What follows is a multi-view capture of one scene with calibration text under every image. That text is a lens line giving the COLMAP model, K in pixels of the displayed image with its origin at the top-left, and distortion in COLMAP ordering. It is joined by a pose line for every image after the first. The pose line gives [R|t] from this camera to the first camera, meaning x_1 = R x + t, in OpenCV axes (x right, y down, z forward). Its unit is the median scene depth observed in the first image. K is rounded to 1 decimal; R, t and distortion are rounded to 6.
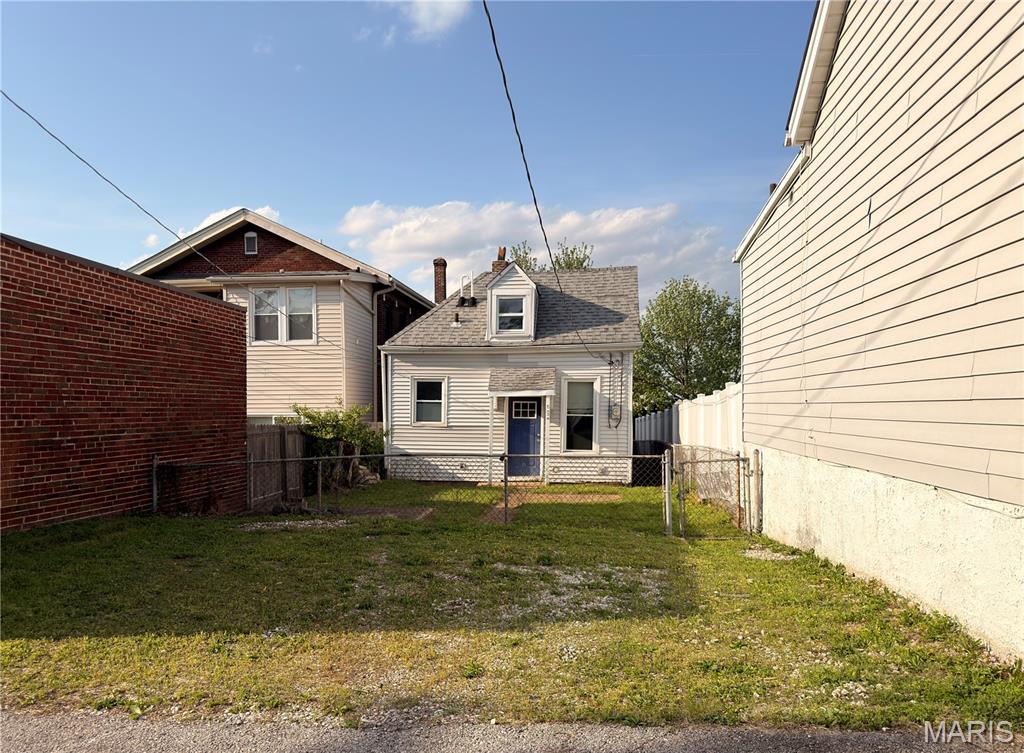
lens RADIAL K [[736.2, 0, 509.7], [0, 736.2, 379.7], [0, 0, 1]] dist [-0.020559, -0.022456]
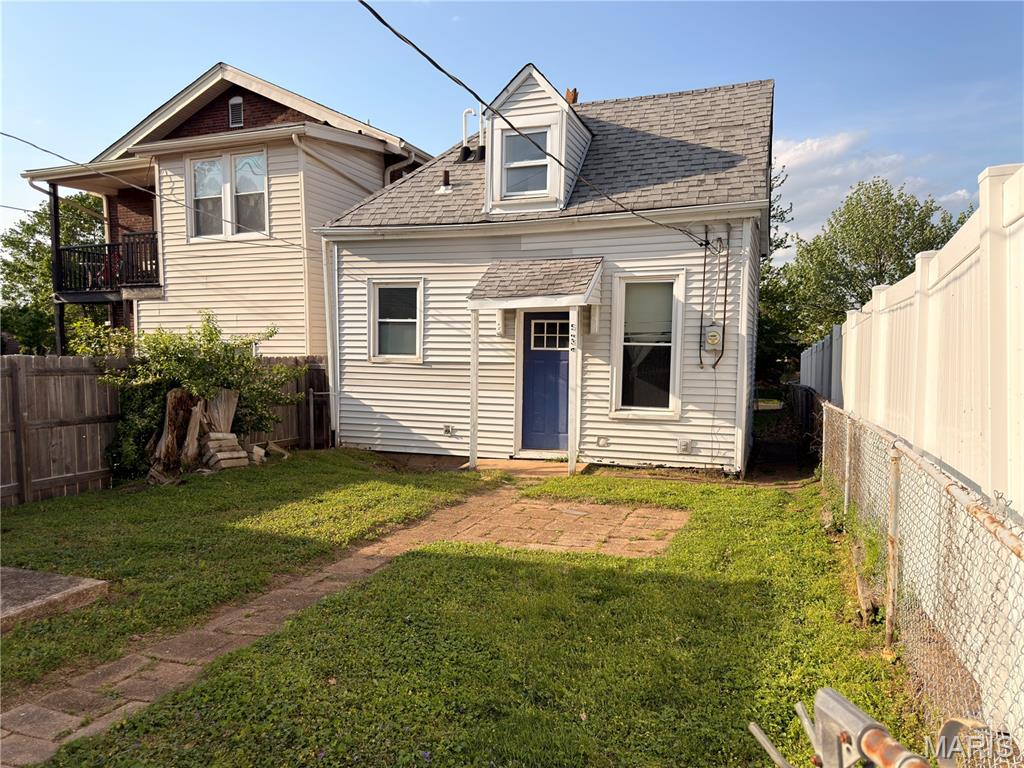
lens RADIAL K [[736.2, 0, 515.5], [0, 736.2, 386.0], [0, 0, 1]] dist [-0.020559, -0.022456]
pose [[0.974799, 0.014862, -0.222592, 0.120100], [0.007253, 0.995139, 0.098209, 0.024483], [0.222969, -0.097349, 0.969953, 0.441167]]
